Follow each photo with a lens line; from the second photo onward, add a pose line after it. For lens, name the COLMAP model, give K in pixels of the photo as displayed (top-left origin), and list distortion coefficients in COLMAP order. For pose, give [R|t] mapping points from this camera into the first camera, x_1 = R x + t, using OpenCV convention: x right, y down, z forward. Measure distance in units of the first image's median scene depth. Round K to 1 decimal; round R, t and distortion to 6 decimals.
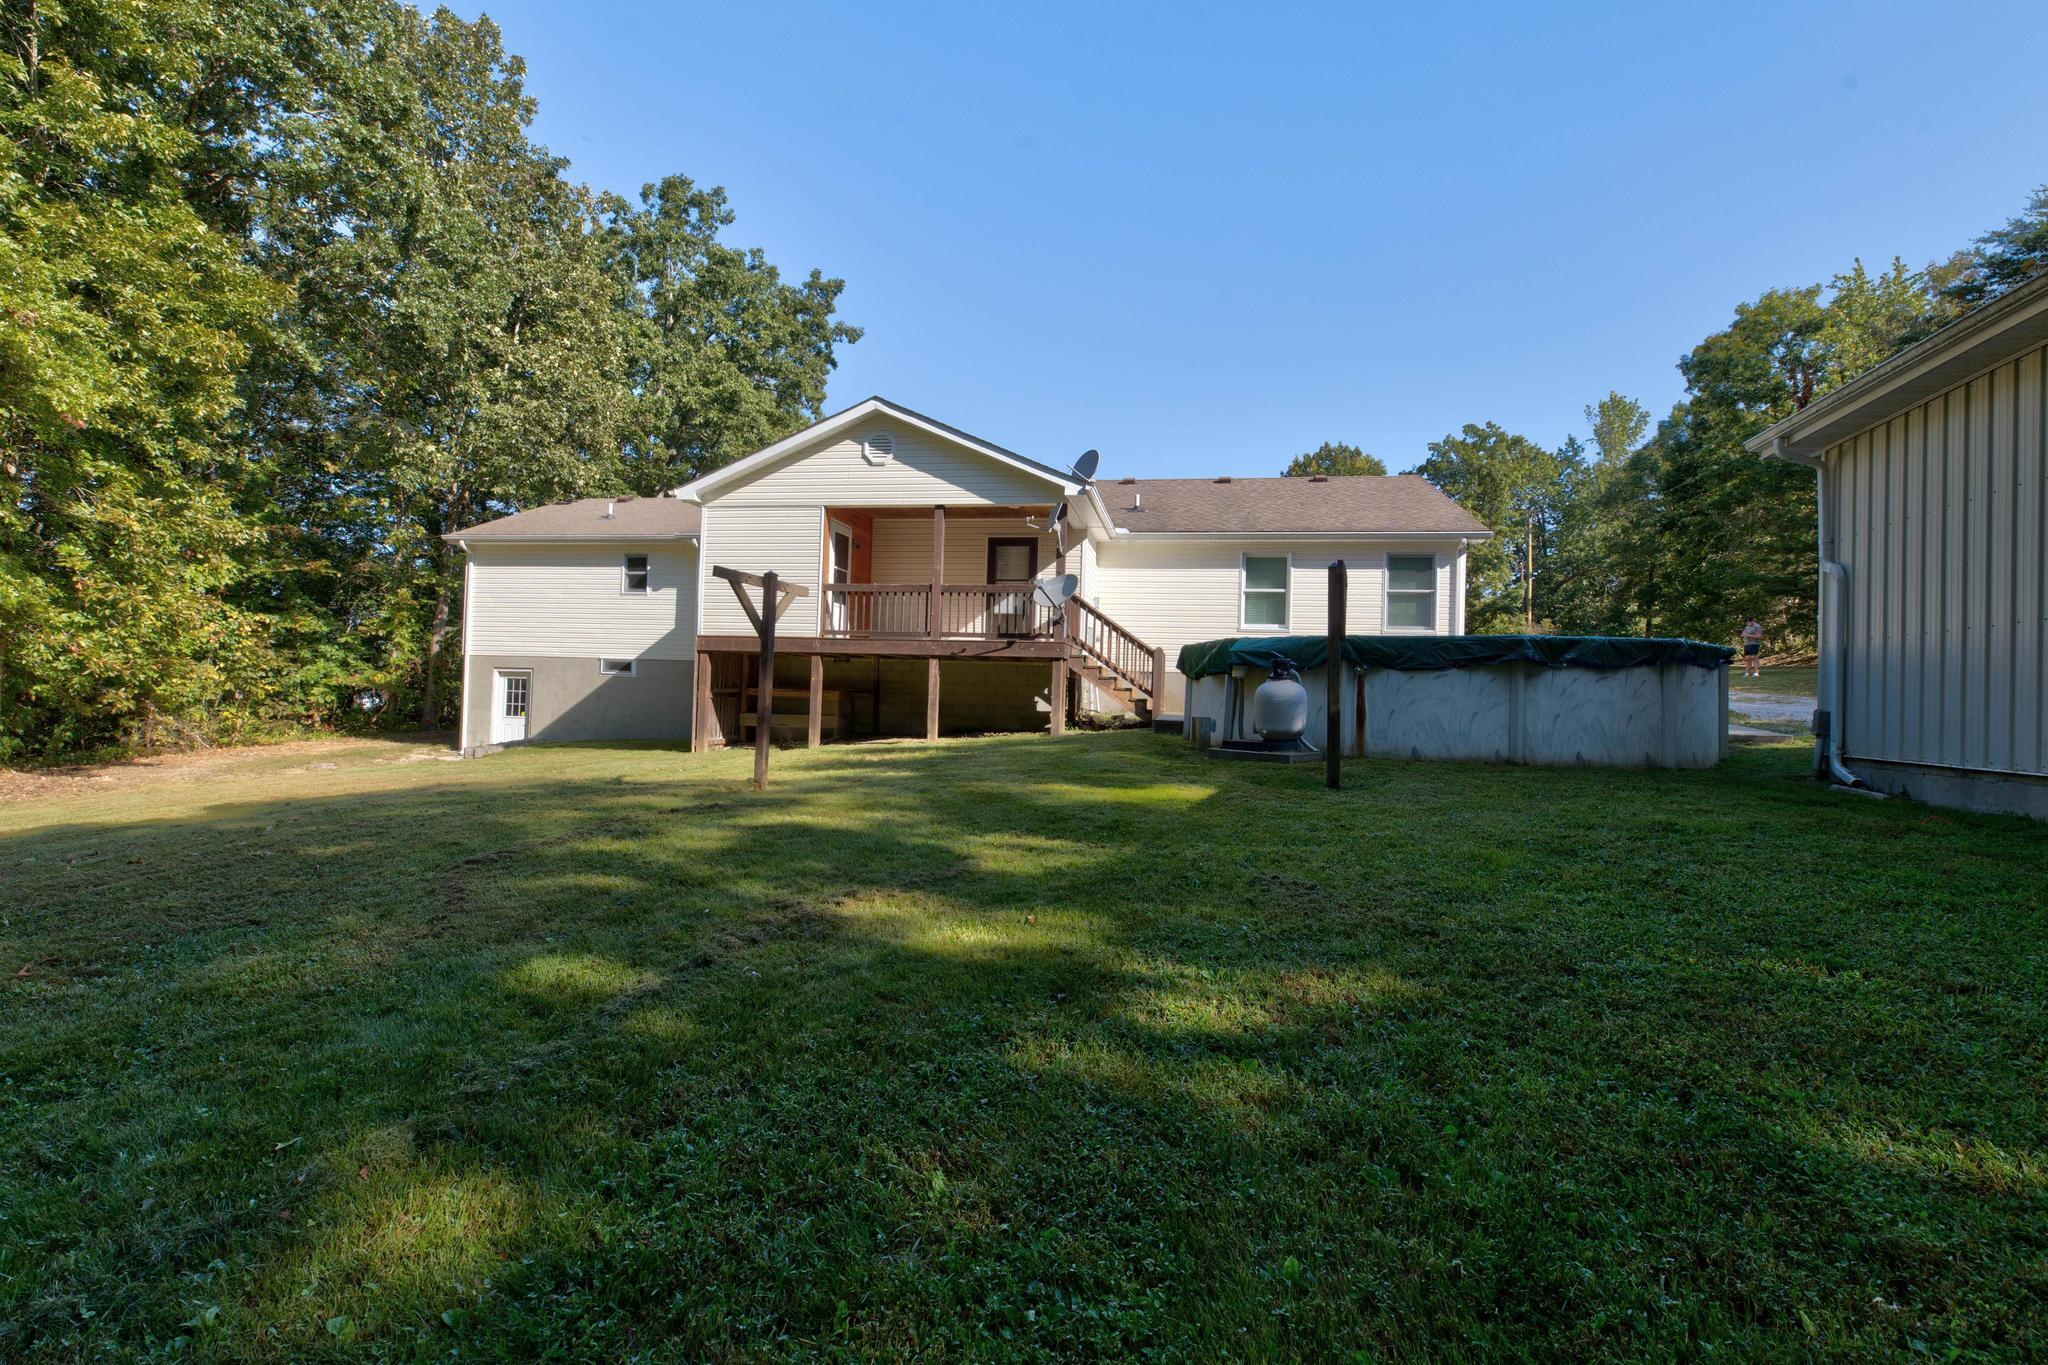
lens RADIAL K [[938.8, 0, 1022.5], [0, 938.8, 677.8], [0, 0, 1]] dist [0.005140, 0.000179]
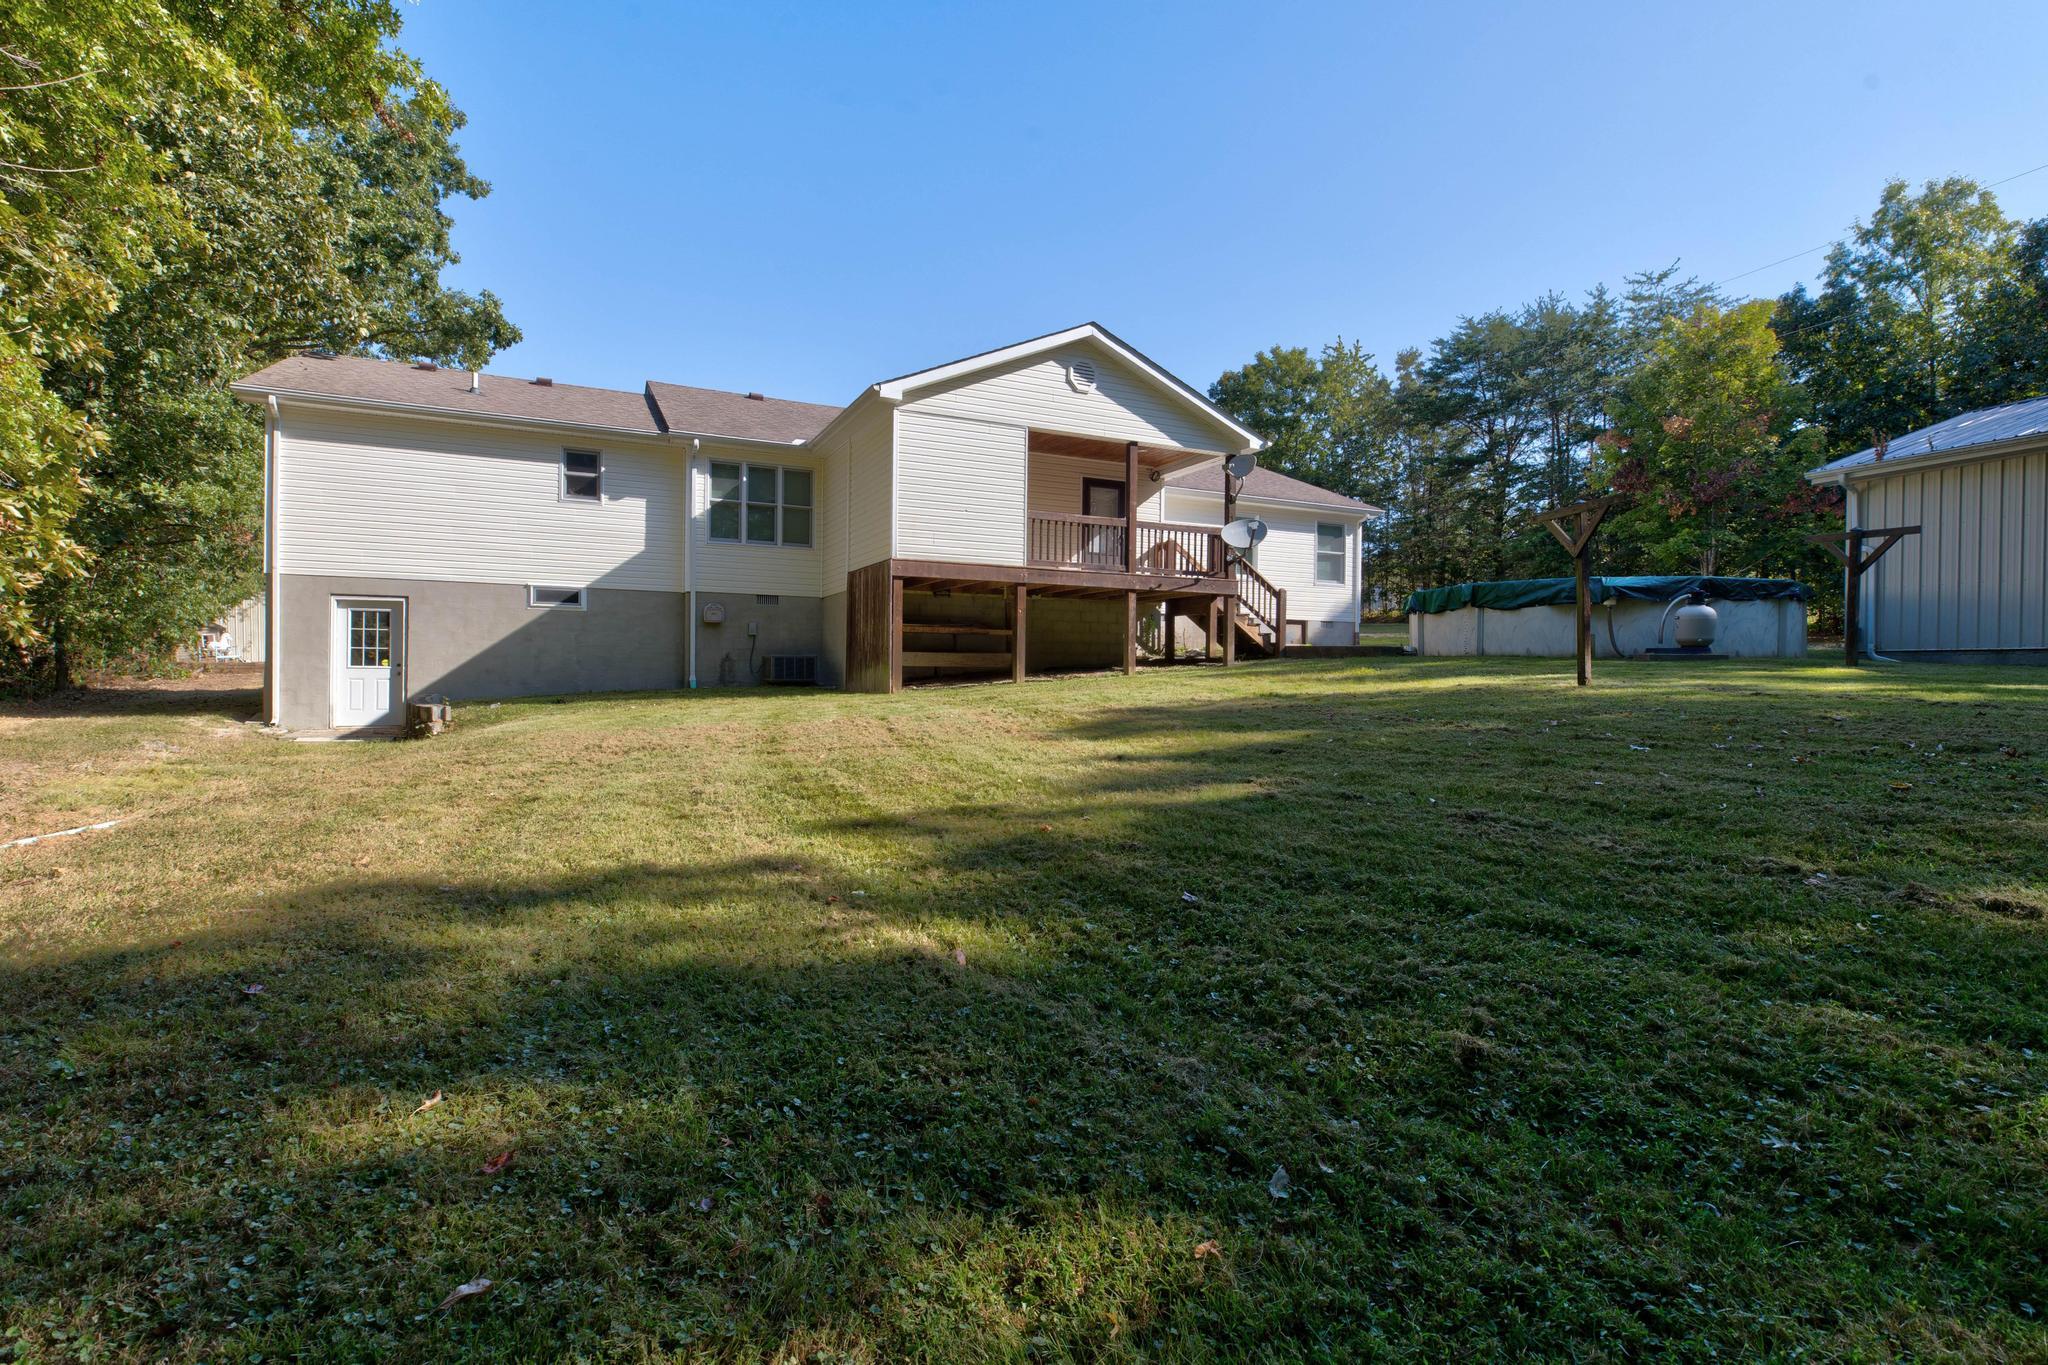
lens RADIAL K [[938.8, 0, 1022.5], [0, 938.8, 677.8], [0, 0, 1]] dist [0.005140, 0.000179]
pose [[0.814166, -0.024335, 0.580122, -0.572501], [-0.000593, 0.999086, 0.042742, 0.020460], [-0.580632, -0.035143, 0.813407, 0.170051]]
